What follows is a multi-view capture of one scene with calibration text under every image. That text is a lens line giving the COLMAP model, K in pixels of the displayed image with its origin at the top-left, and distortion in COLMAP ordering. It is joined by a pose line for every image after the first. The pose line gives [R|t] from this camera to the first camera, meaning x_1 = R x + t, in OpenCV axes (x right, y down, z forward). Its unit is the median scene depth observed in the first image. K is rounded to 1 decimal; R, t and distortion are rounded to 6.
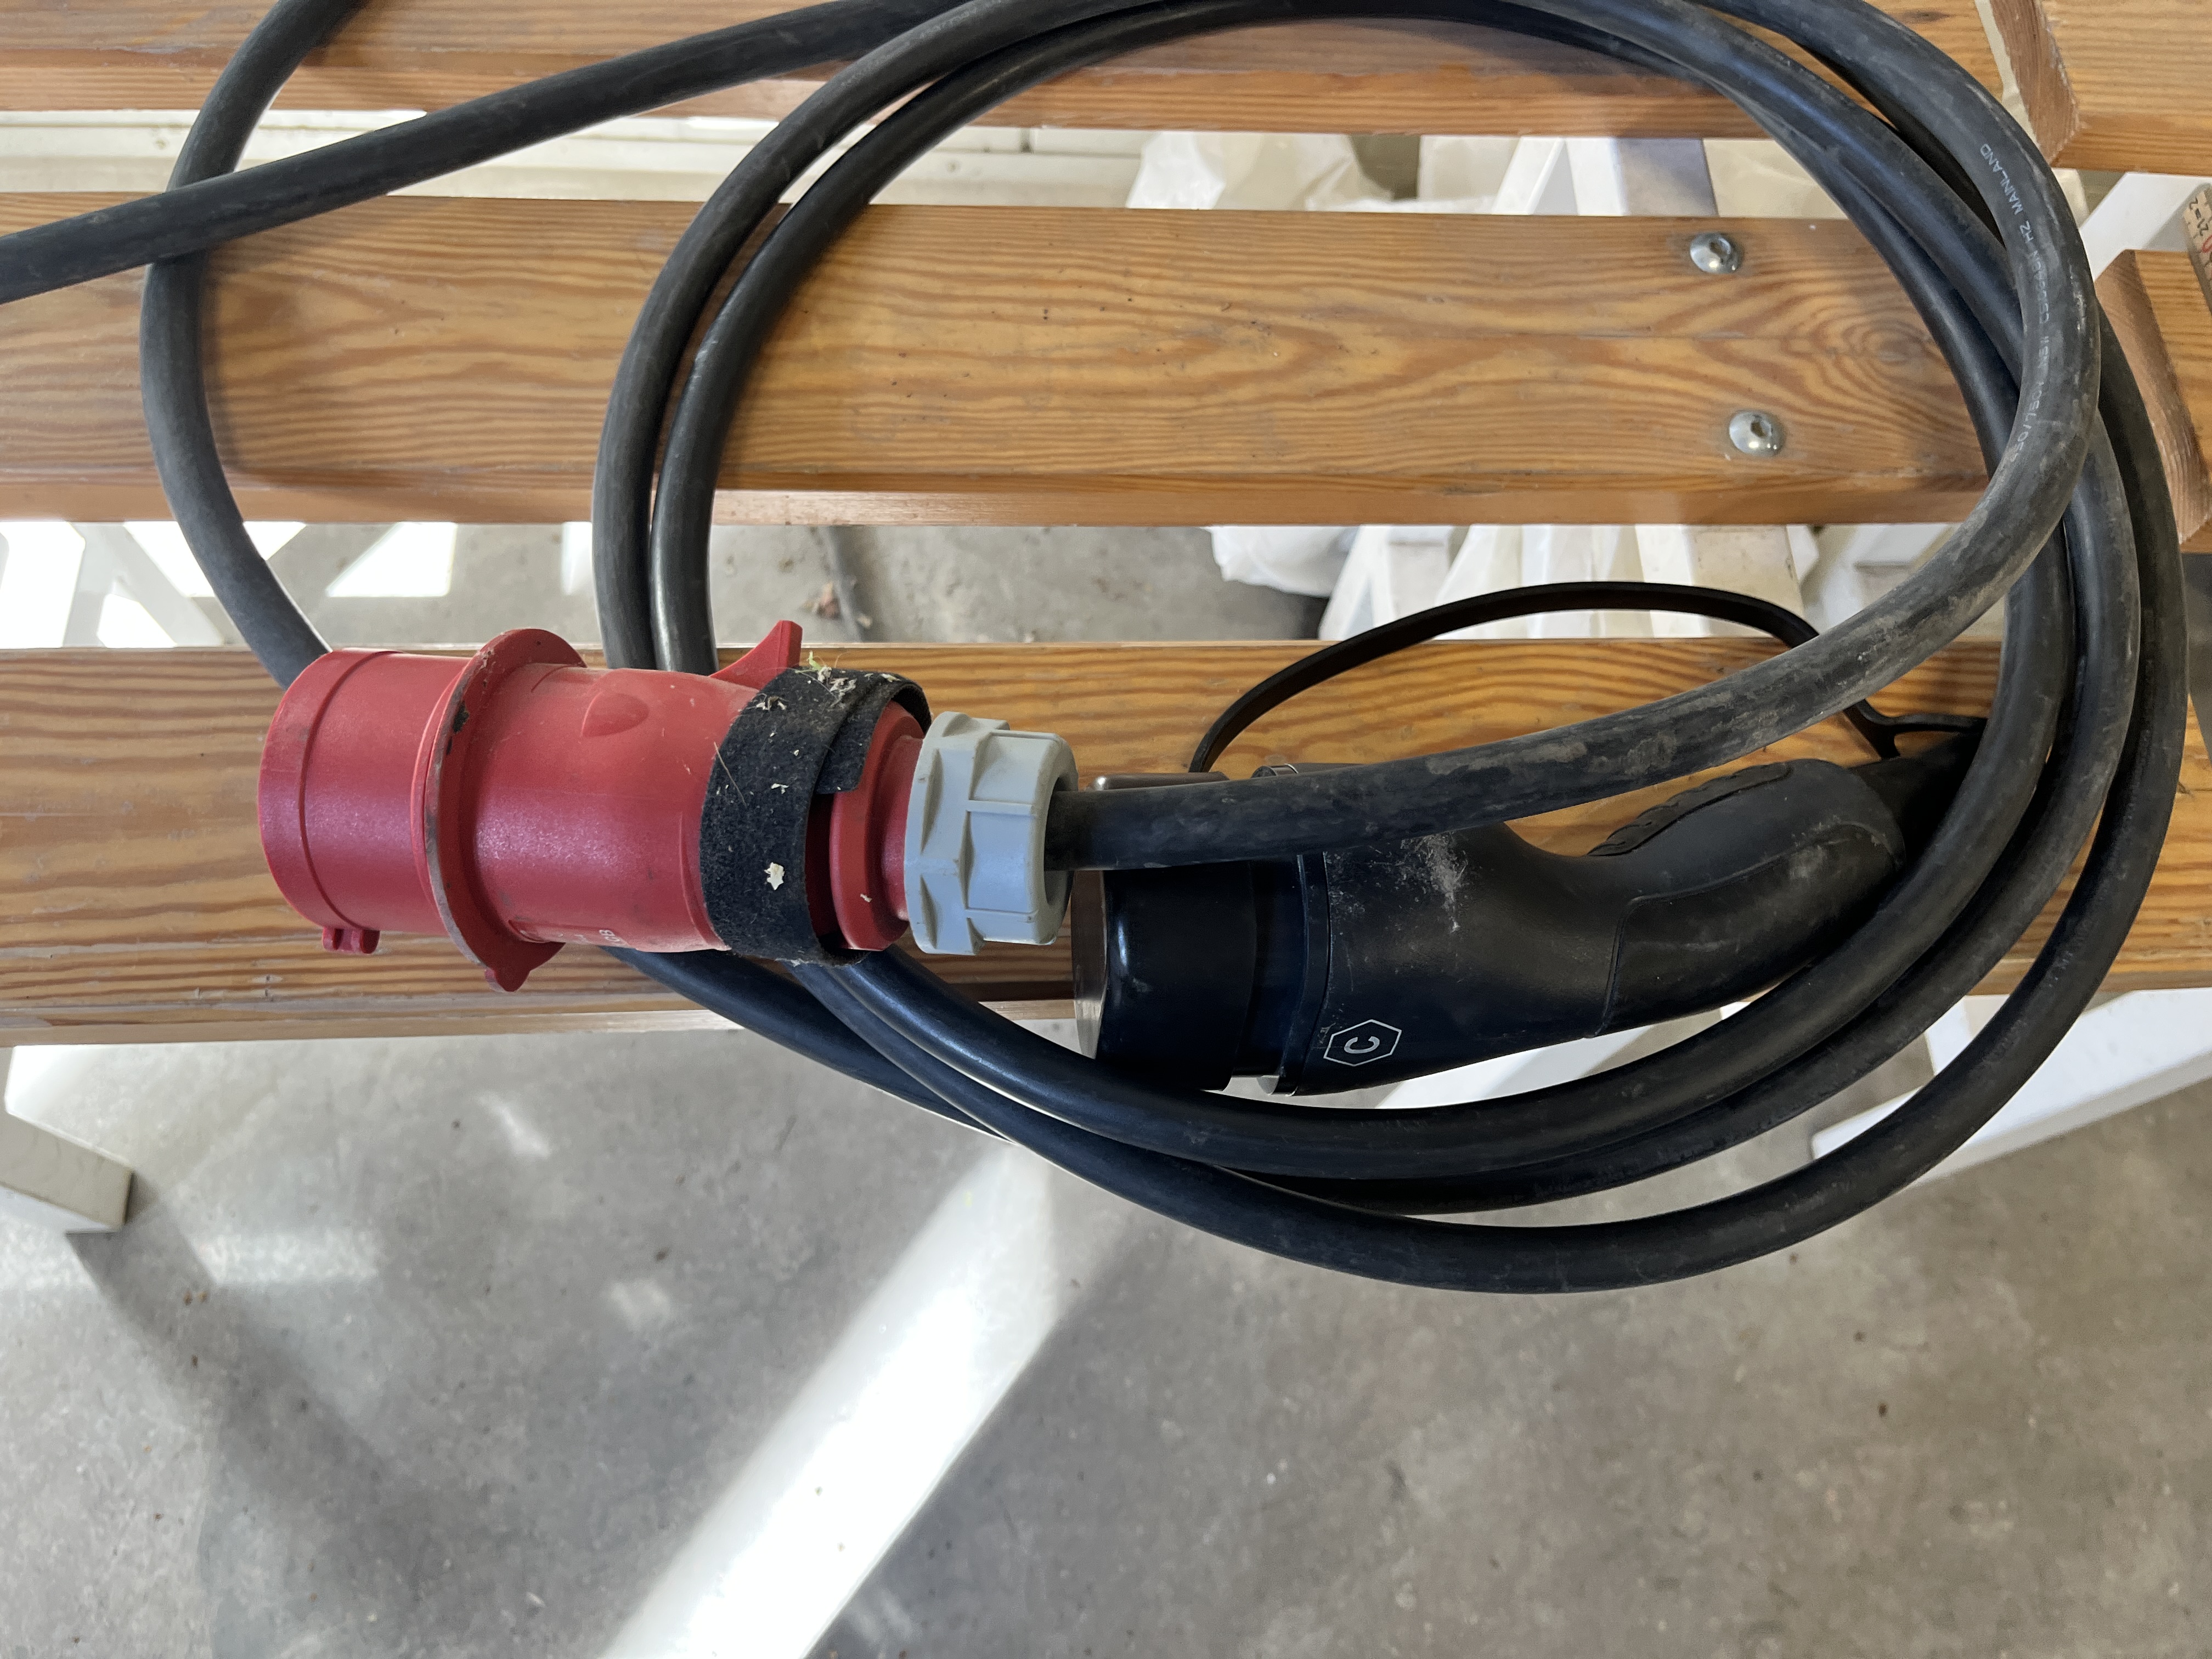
lens RADIAL K [[1692.9, 0, 1097.9], [0, 1692.9, 824.4], [0, 0, 1]] dist [0.042587, -0.052895]
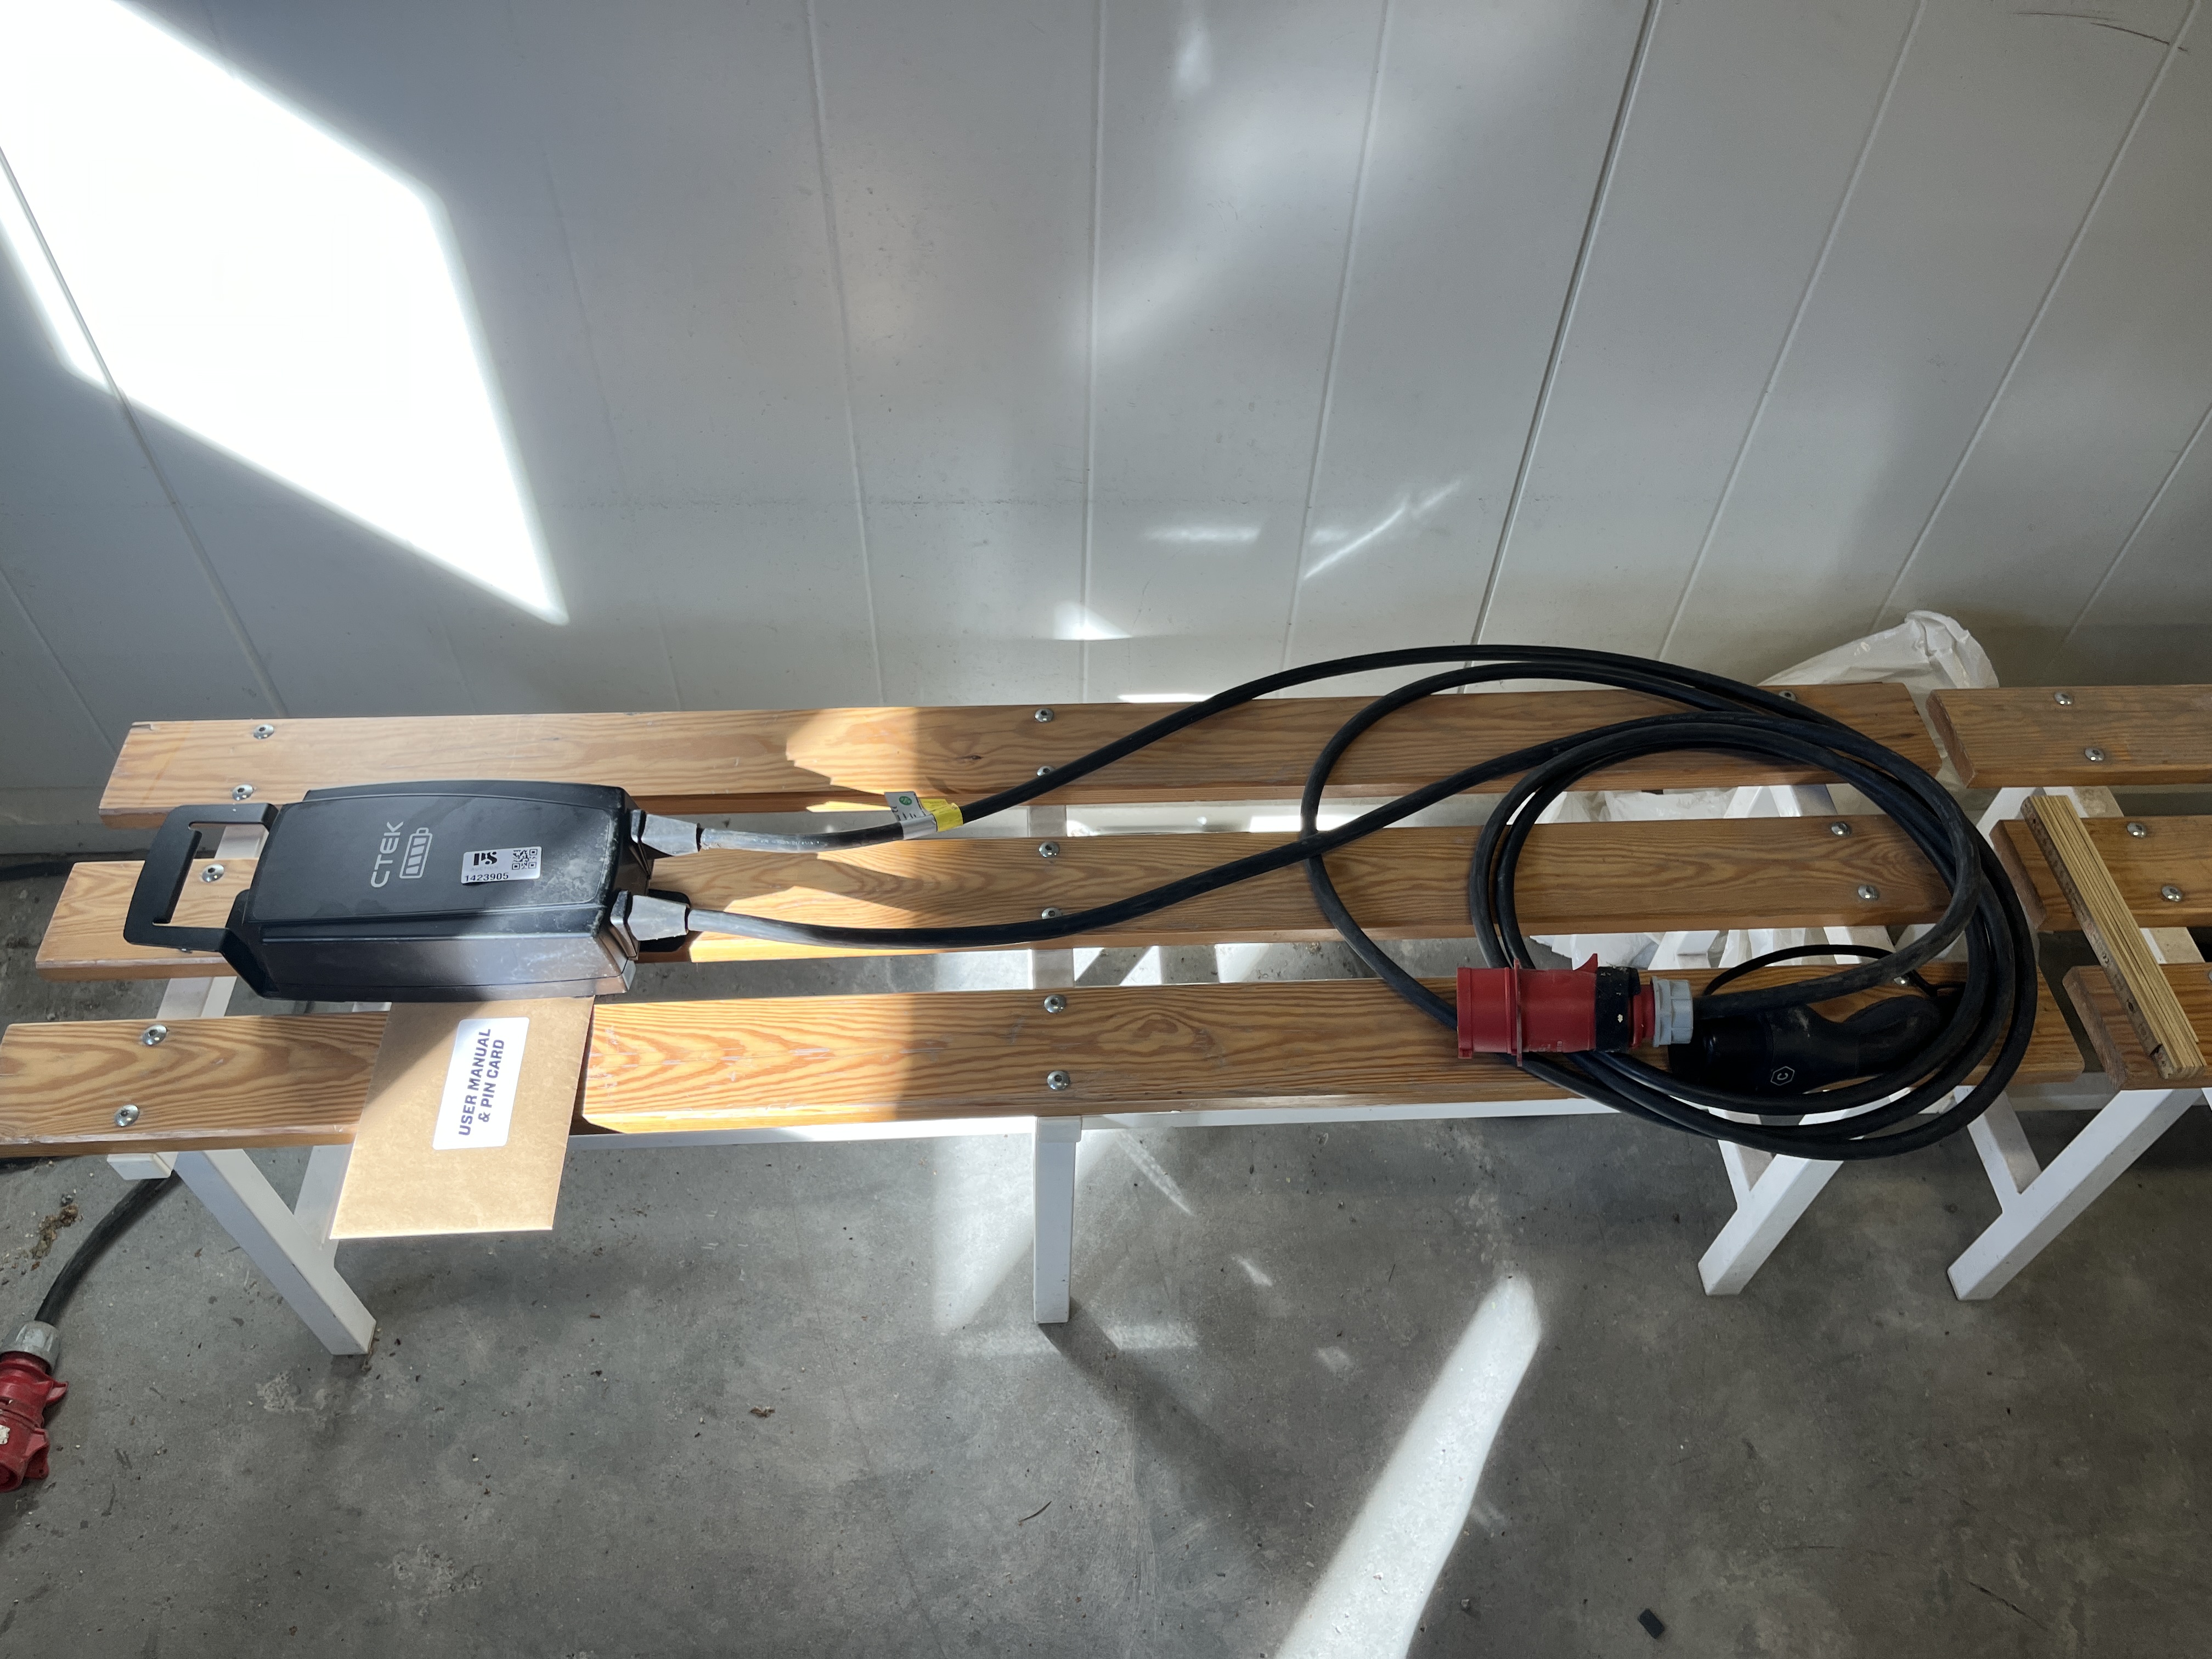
lens RADIAL K [[1692.9, 0, 1097.9], [0, 1692.9, 824.4], [0, 0, 1]] dist [0.042587, -0.052895]
pose [[0.998787, -0.037803, -0.031558, -0.472329], [0.027206, 0.957767, -0.286257, 0.258385], [0.041046, 0.285051, 0.957633, -1.059692]]
